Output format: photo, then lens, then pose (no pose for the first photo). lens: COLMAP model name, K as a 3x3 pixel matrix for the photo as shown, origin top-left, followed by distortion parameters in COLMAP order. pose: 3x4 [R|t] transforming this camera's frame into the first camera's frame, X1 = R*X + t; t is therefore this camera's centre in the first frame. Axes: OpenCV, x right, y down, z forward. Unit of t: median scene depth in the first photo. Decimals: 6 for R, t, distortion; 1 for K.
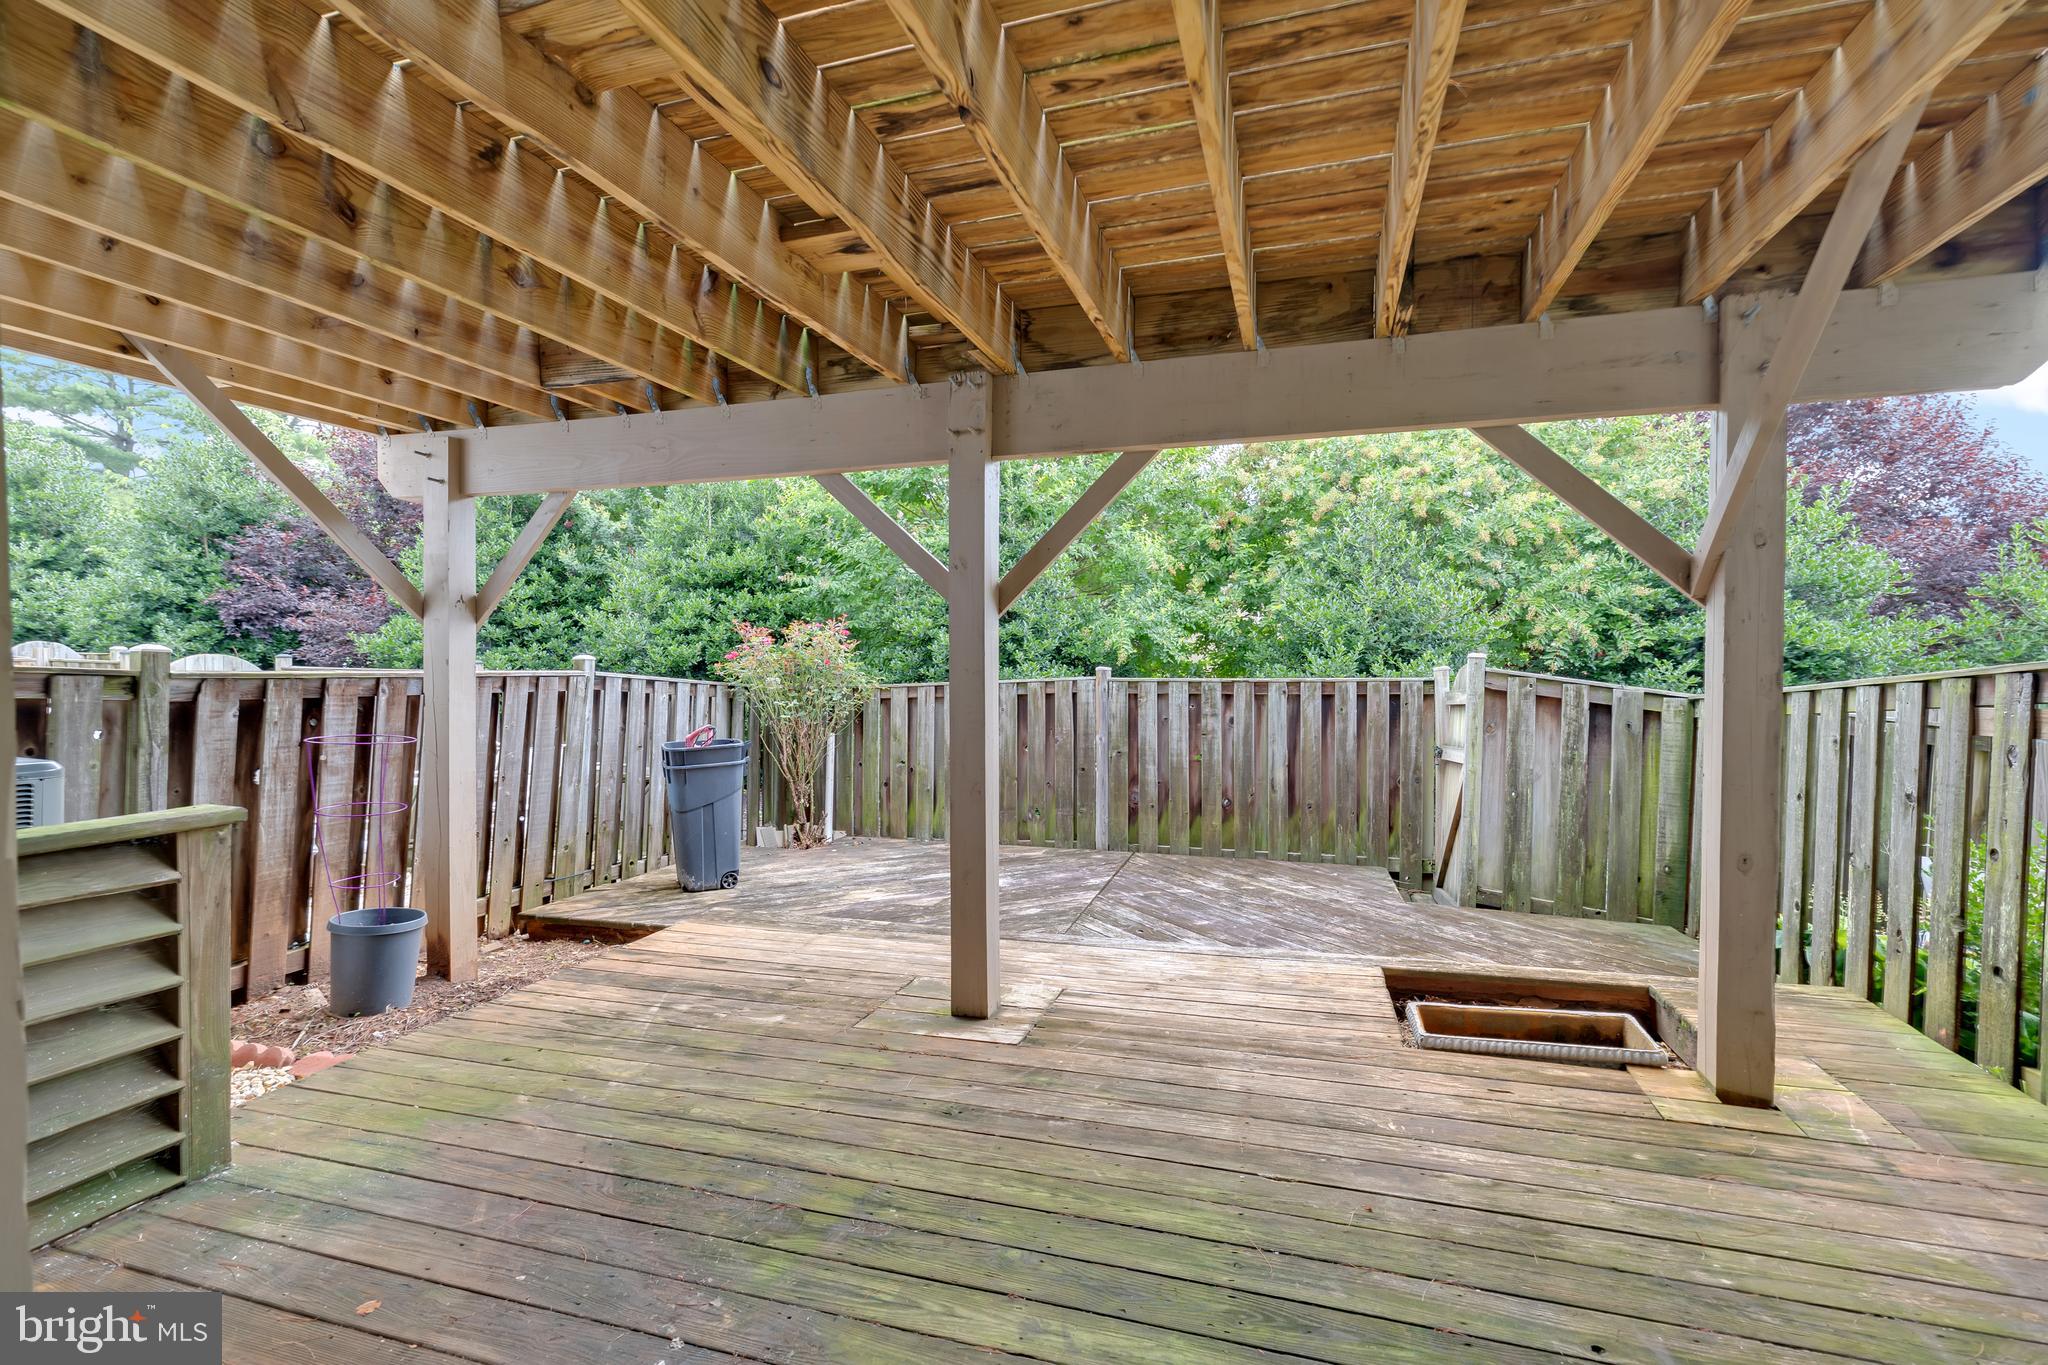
lens RADIAL K [[922.4, 0, 1030.0], [0, 922.4, 684.7], [0, 0, 1]] dist [0.009792, -0.000422]
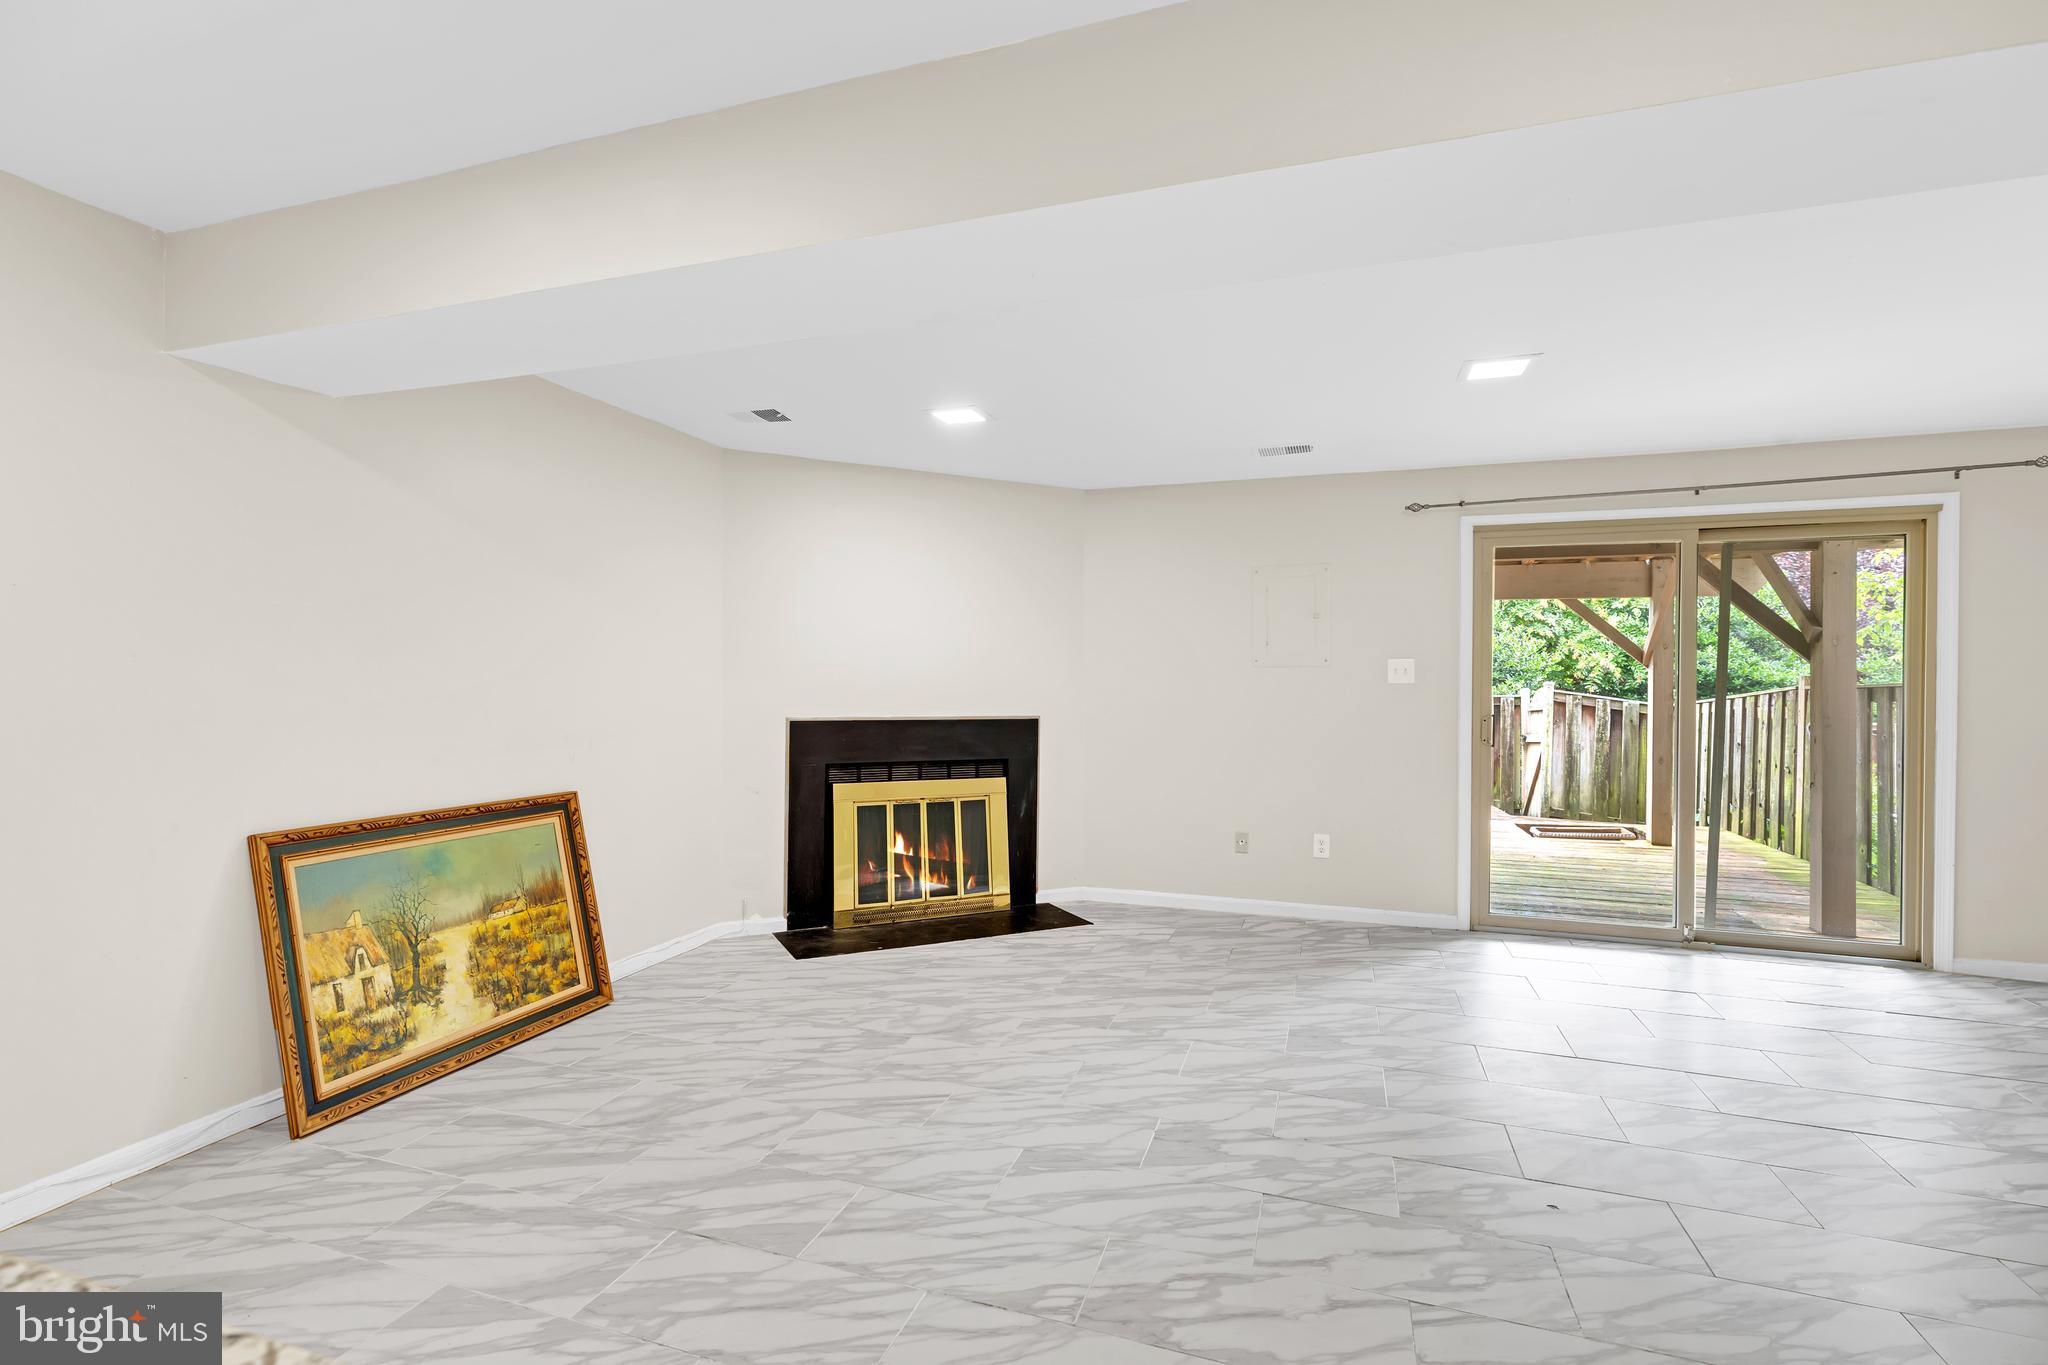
lens RADIAL K [[922.4, 0, 1013.7], [0, 922.4, 682.3], [0, 0, 1]] dist [0.009792, -0.000422]
pose [[0.999045, 0.006850, -0.043163, -0.506542], [-0.007770, 0.999746, -0.021174, 0.013588], [0.043007, 0.021489, 0.998844, -0.896922]]
